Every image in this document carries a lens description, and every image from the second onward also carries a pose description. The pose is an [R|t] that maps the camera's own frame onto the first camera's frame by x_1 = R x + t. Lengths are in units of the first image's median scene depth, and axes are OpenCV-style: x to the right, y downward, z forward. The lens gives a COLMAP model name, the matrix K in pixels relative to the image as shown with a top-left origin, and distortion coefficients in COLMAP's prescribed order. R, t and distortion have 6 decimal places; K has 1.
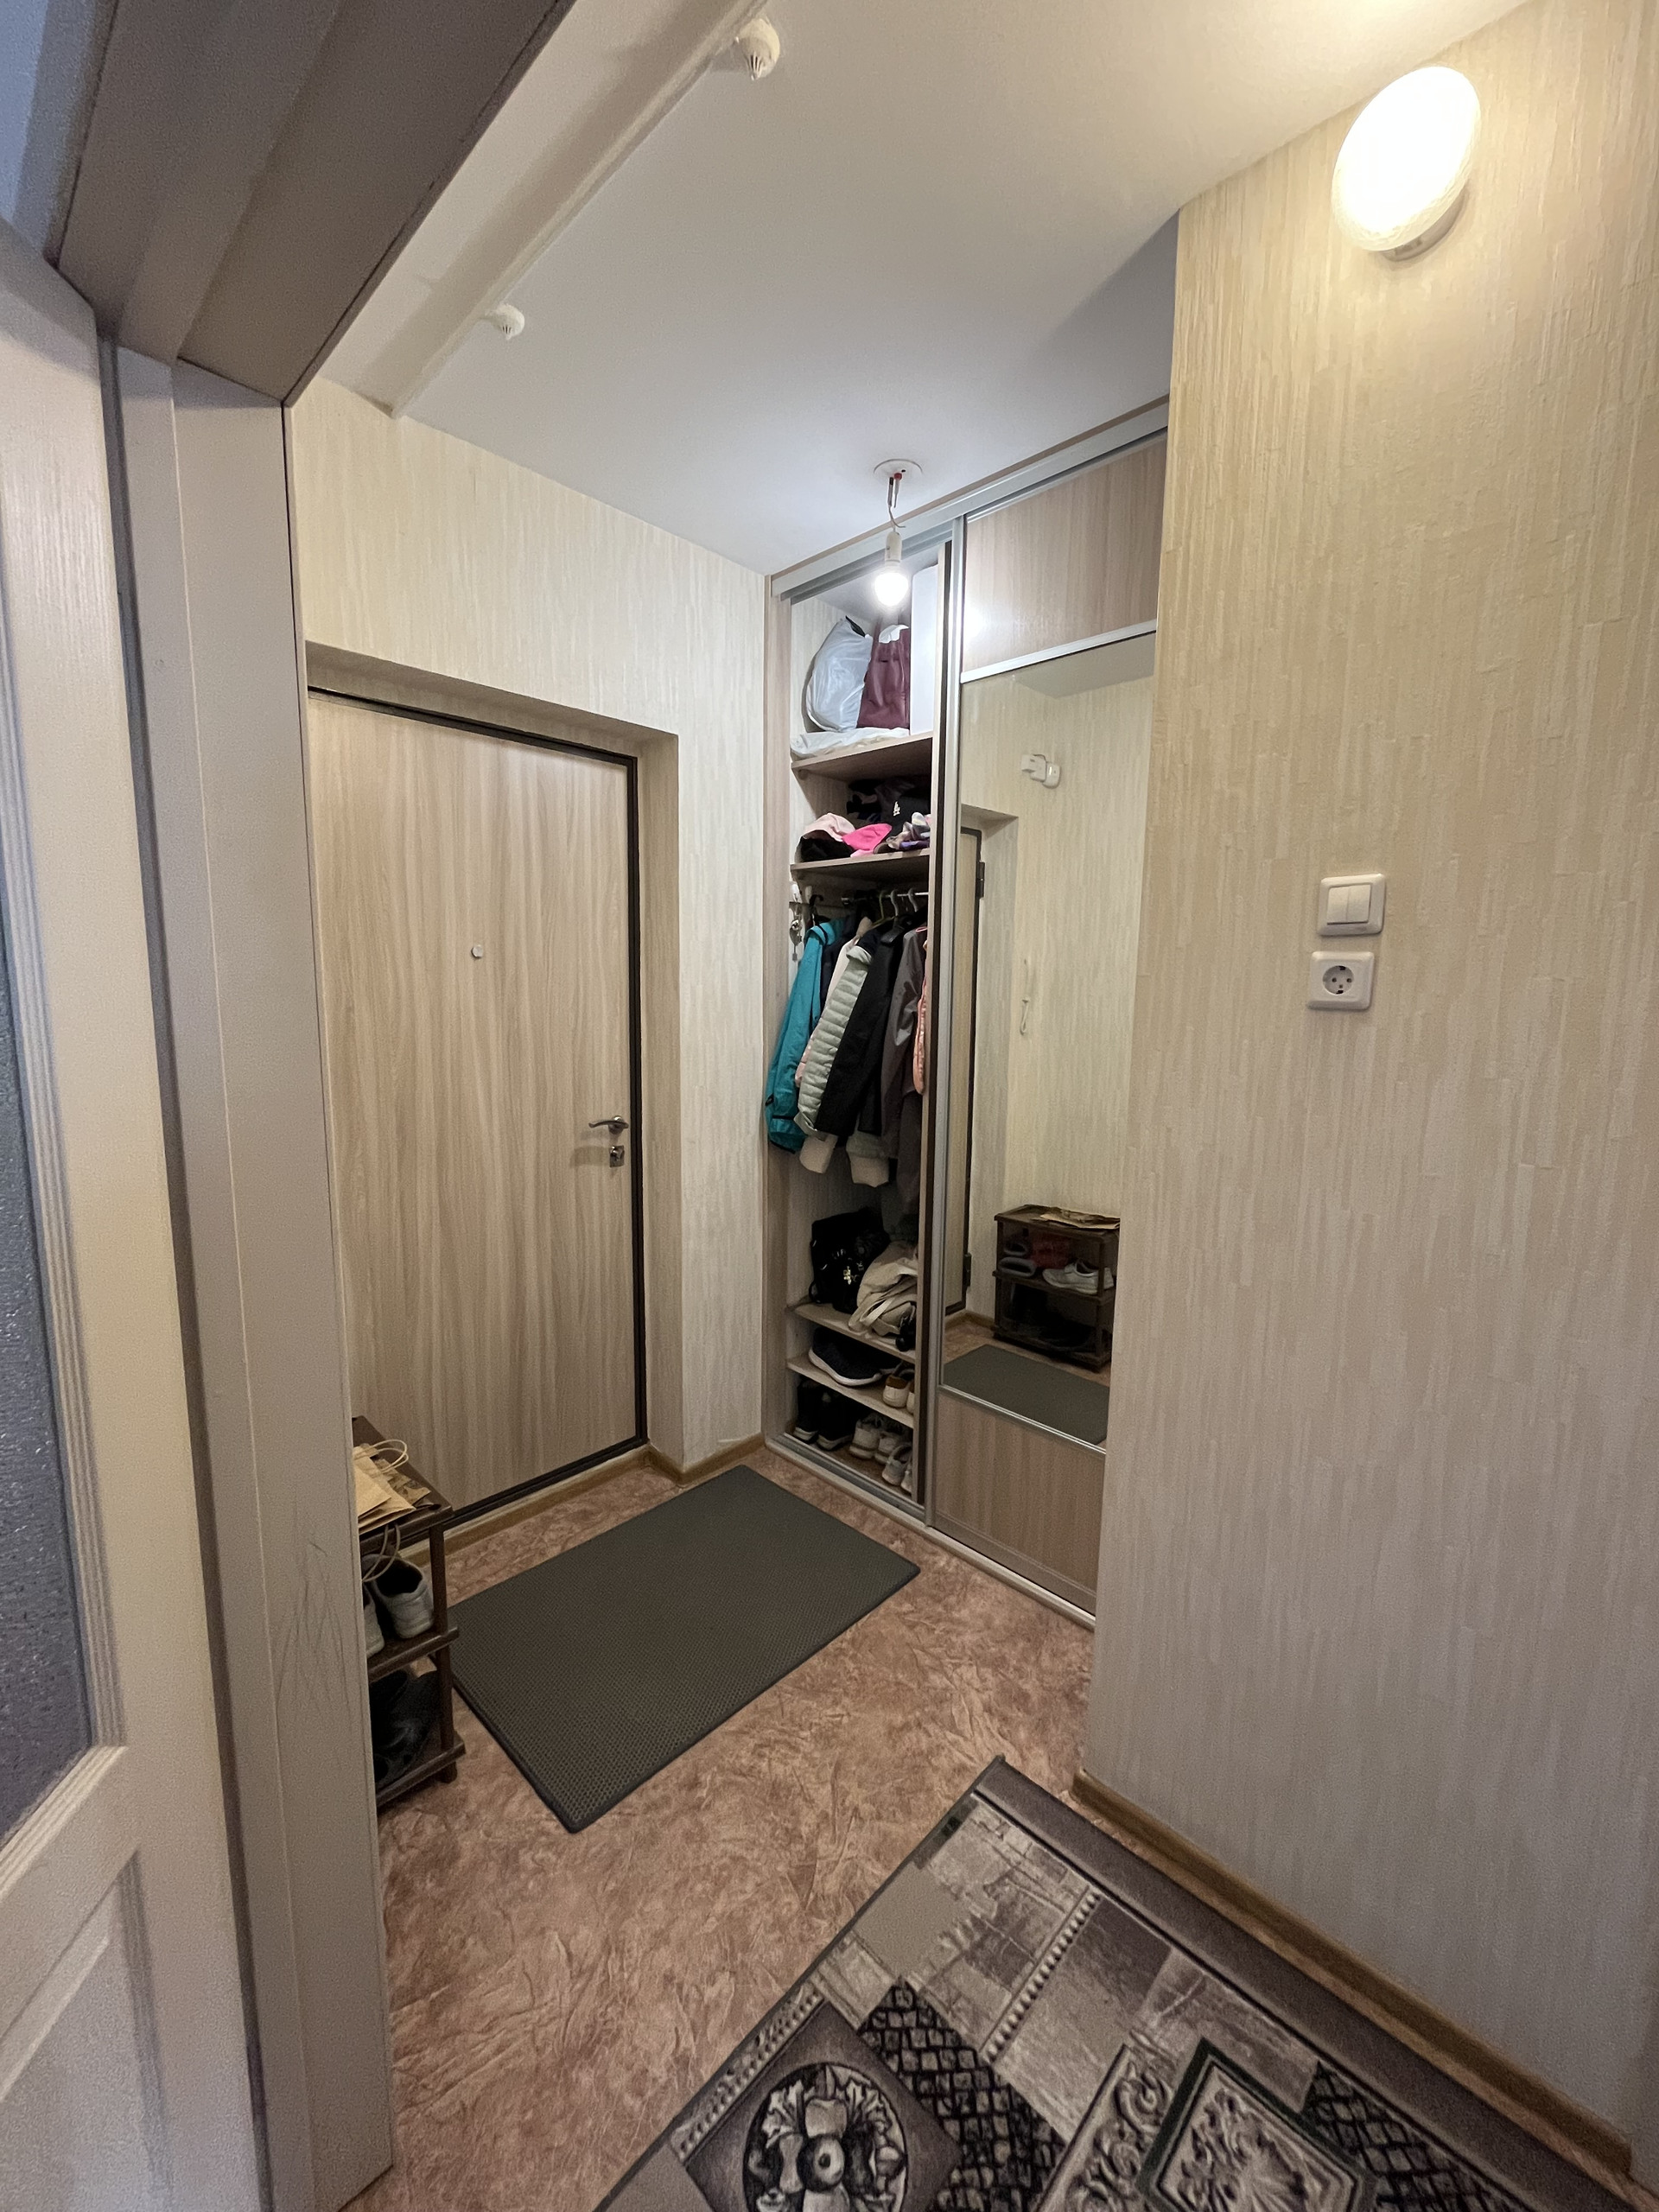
lens RADIAL K [[888.9, 0, 827.4], [0, 888.9, 1092.8], [0, 0, 1]] dist [-0.006446, 0.000588]
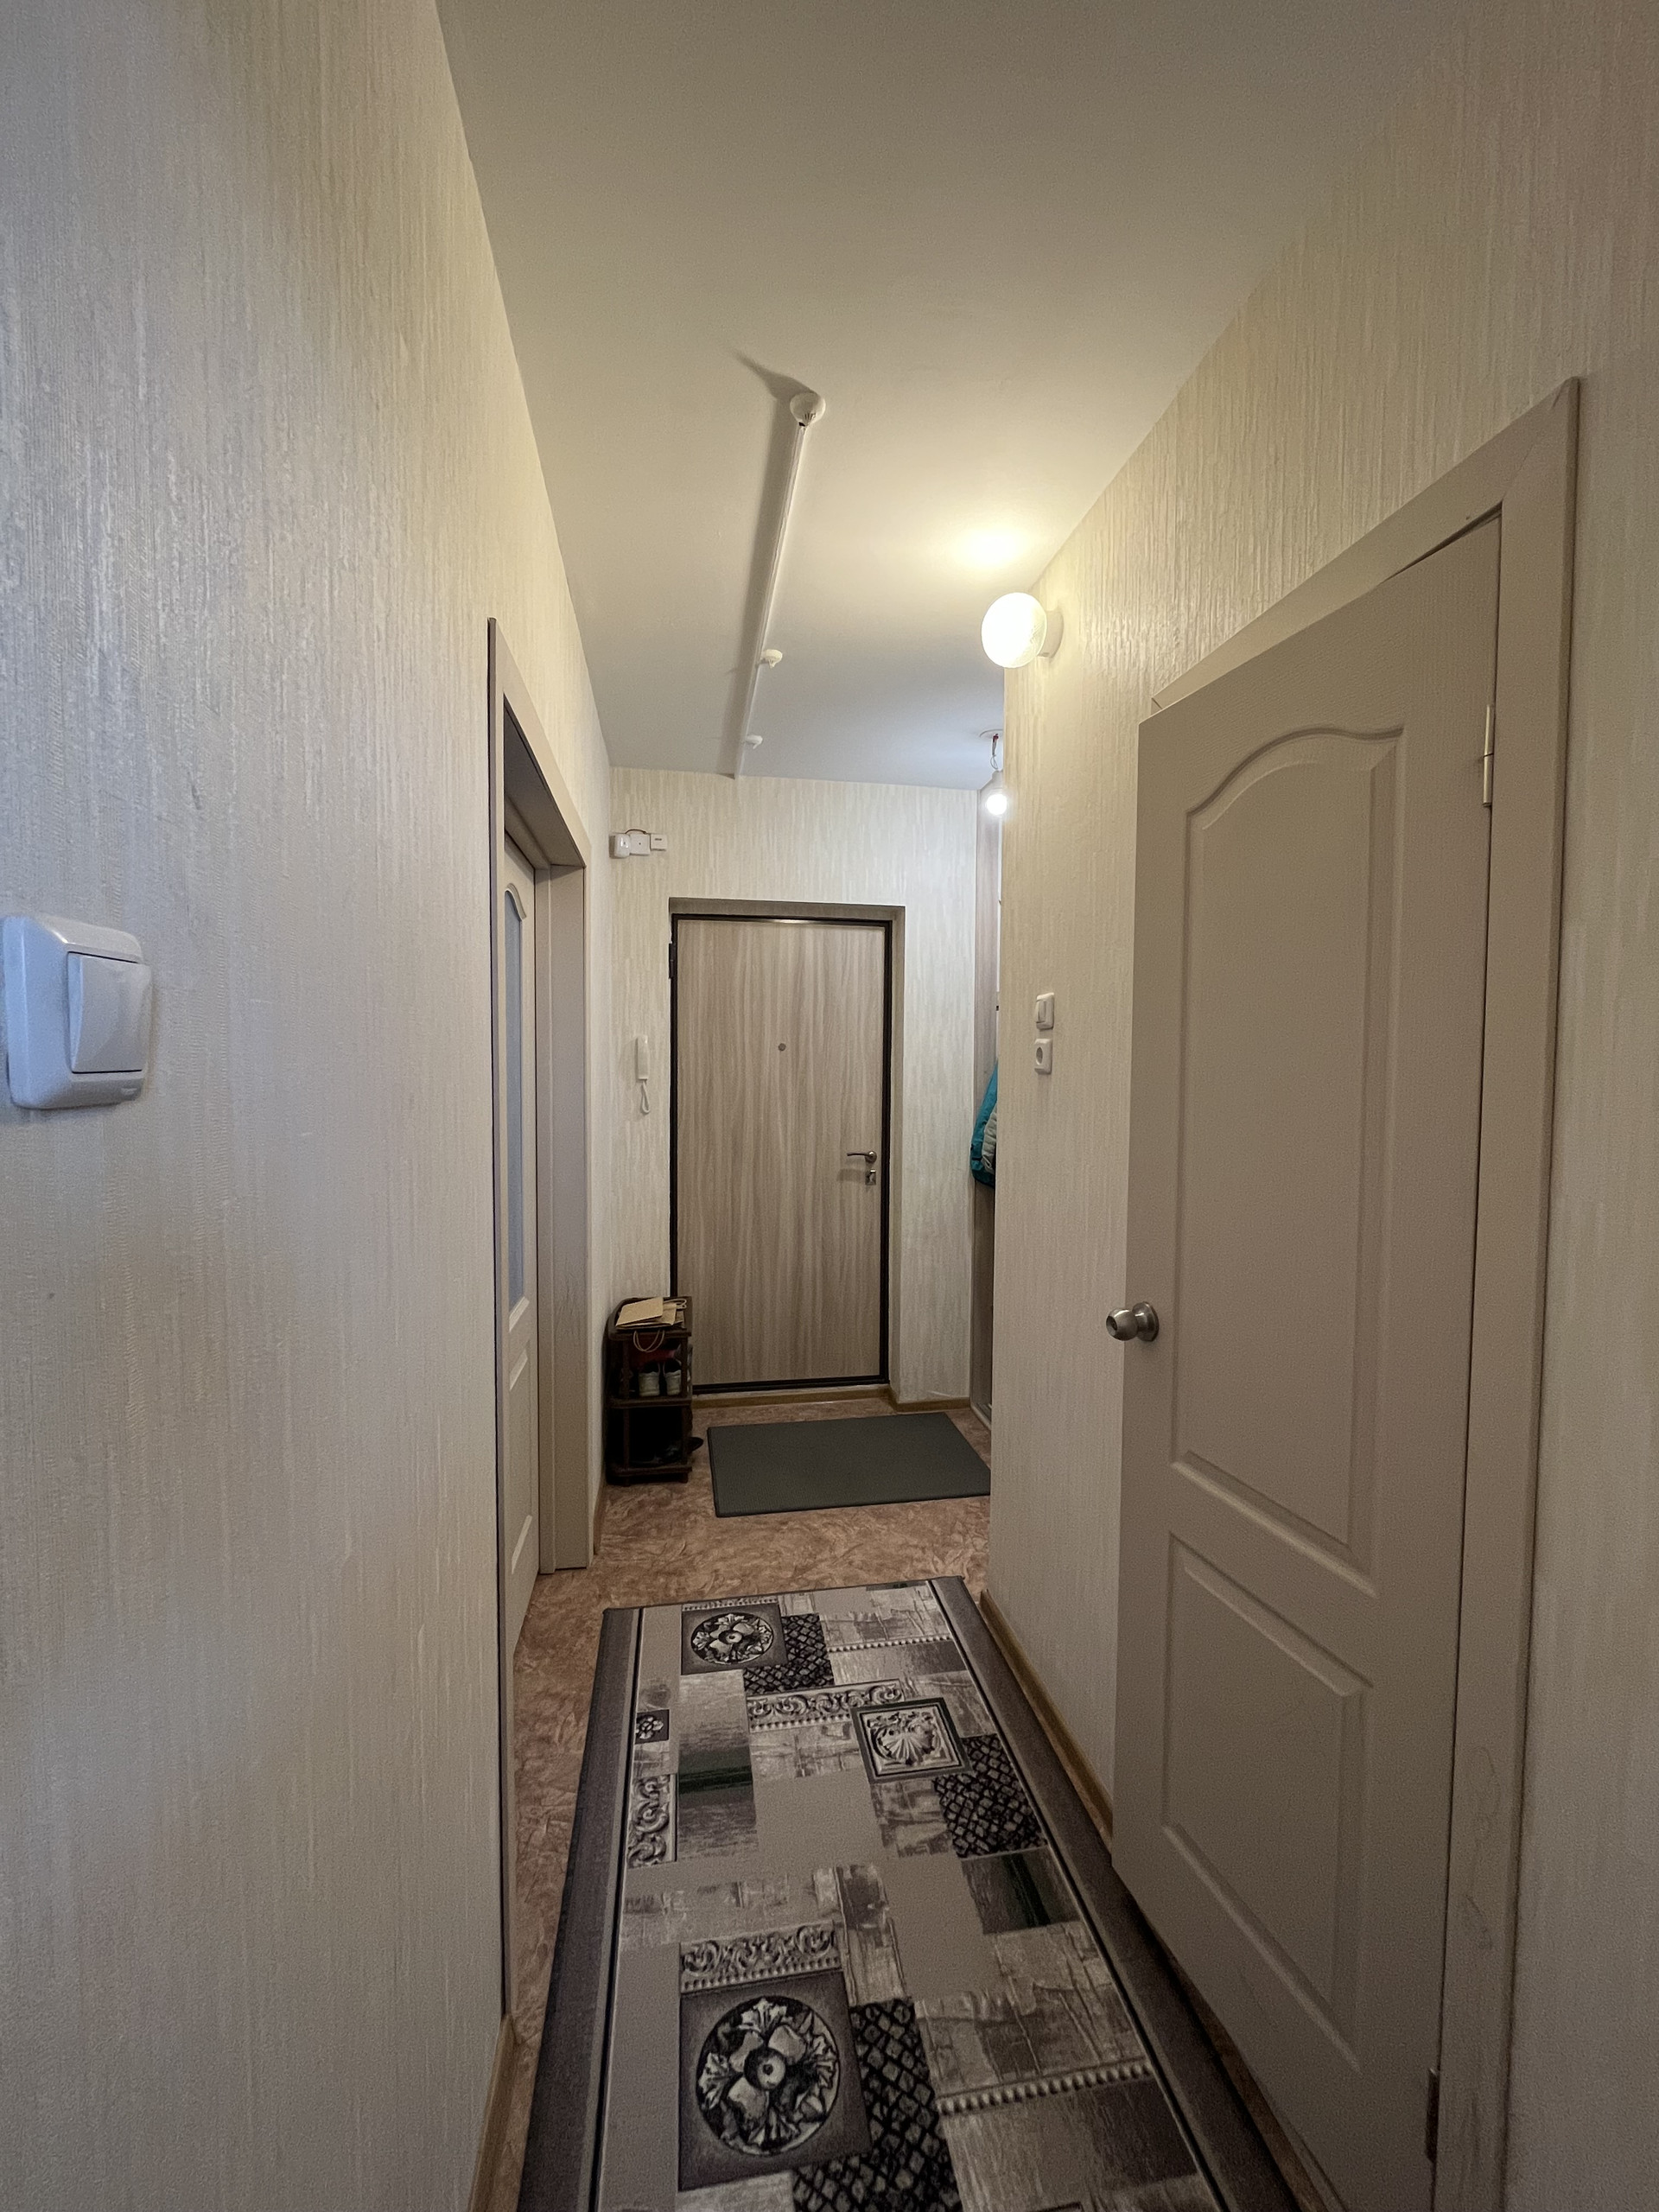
lens RADIAL K [[888.9, 0, 832.7], [0, 888.9, 1085.0], [0, 0, 1]] dist [-0.006446, 0.000588]
pose [[0.811575, 0.004946, -0.584227, 0.700458], [-0.068163, 0.993937, -0.086272, 0.056893], [0.580258, 0.109839, 0.806992, -0.326763]]
